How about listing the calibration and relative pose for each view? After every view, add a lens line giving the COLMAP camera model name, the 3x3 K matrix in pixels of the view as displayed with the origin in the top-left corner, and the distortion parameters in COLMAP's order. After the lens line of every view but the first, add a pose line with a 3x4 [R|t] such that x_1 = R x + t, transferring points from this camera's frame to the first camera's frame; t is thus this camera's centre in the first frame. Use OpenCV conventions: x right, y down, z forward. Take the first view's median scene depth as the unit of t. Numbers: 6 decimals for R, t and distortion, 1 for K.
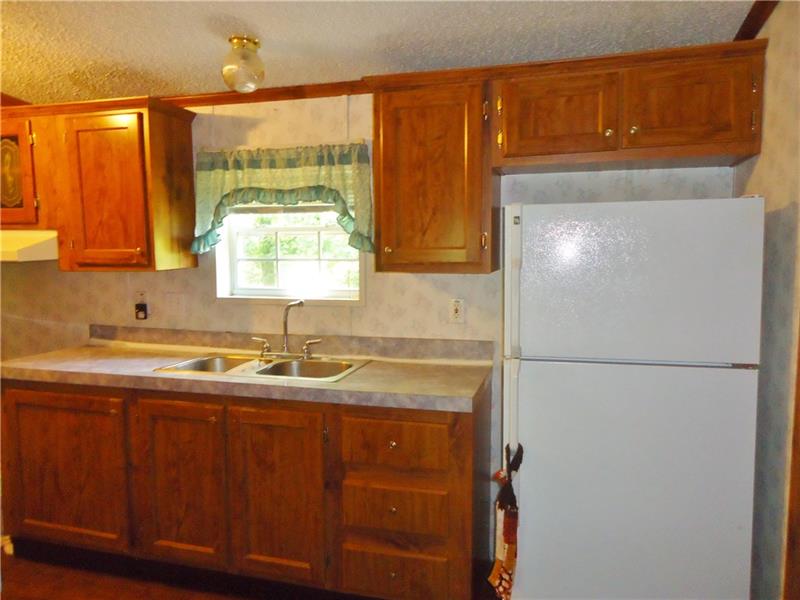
lens RADIAL K [[578.2, 0, 401.1], [0, 578.2, 299.2], [0, 0, 1]] dist [-0.016350, 0.002317]
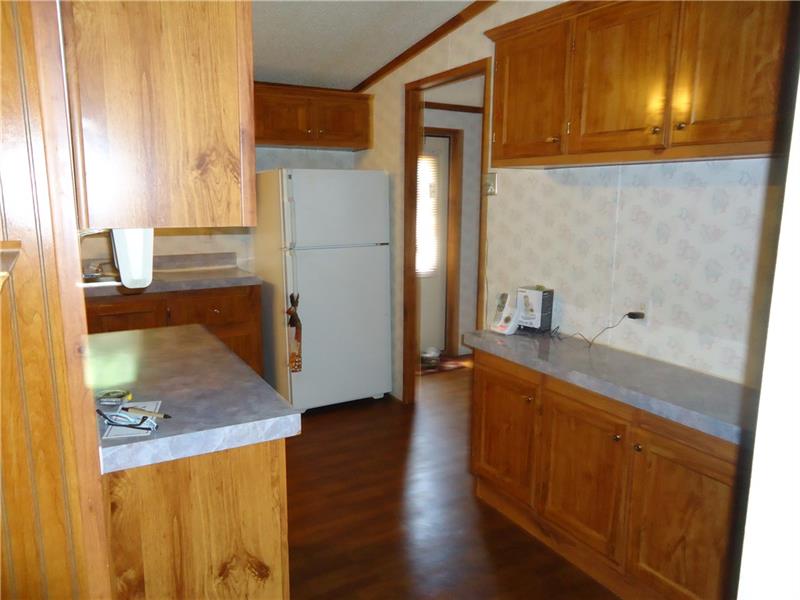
lens RADIAL K [[578.2, 0, 399.1], [0, 578.2, 300.3], [0, 0, 1]] dist [-0.016350, 0.002317]
pose [[0.692088, -0.118375, 0.712040, -0.845385], [0.058433, 0.992411, 0.108191, 0.074403], [-0.719444, -0.033271, 0.693753, -0.539738]]
